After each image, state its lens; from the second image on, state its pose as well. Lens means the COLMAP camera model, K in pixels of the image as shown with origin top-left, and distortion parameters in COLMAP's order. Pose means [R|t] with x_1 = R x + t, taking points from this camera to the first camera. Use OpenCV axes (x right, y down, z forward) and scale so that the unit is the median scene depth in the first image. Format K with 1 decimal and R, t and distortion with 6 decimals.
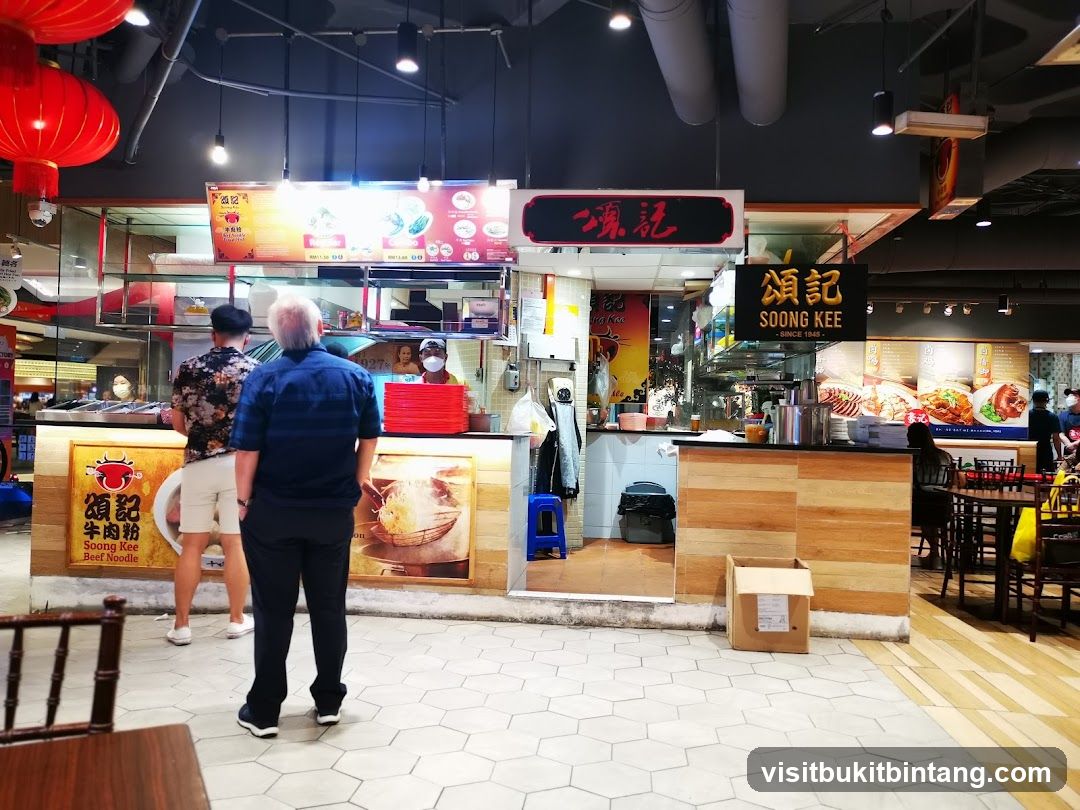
lens RADIAL K [[762.0, 0, 536.5], [0, 762.0, 409.0], [0, 0, 1]] dist [0.068704, -0.066269]
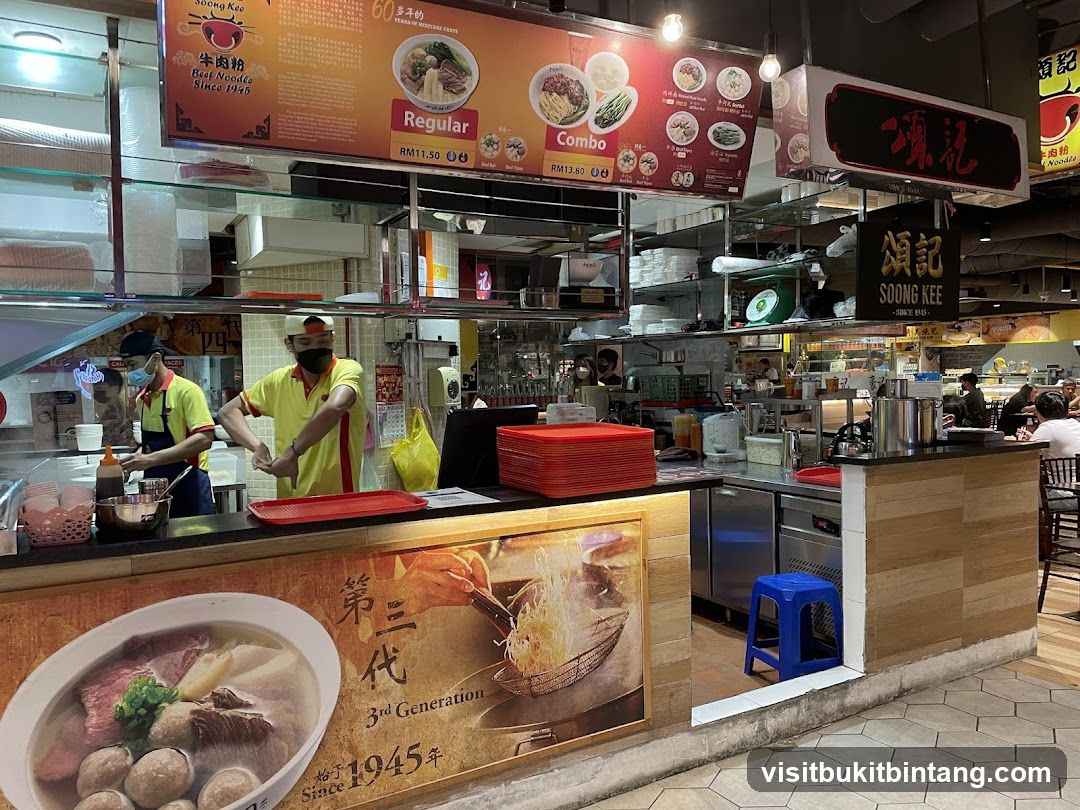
lens RADIAL K [[762.0, 0, 536.5], [0, 762.0, 409.0], [0, 0, 1]] dist [0.068704, -0.066269]
pose [[0.845342, -0.066614, 0.530056, -0.464828], [0.040048, 0.997306, 0.061464, -0.063501], [-0.532722, -0.030730, 0.845732, 0.532192]]
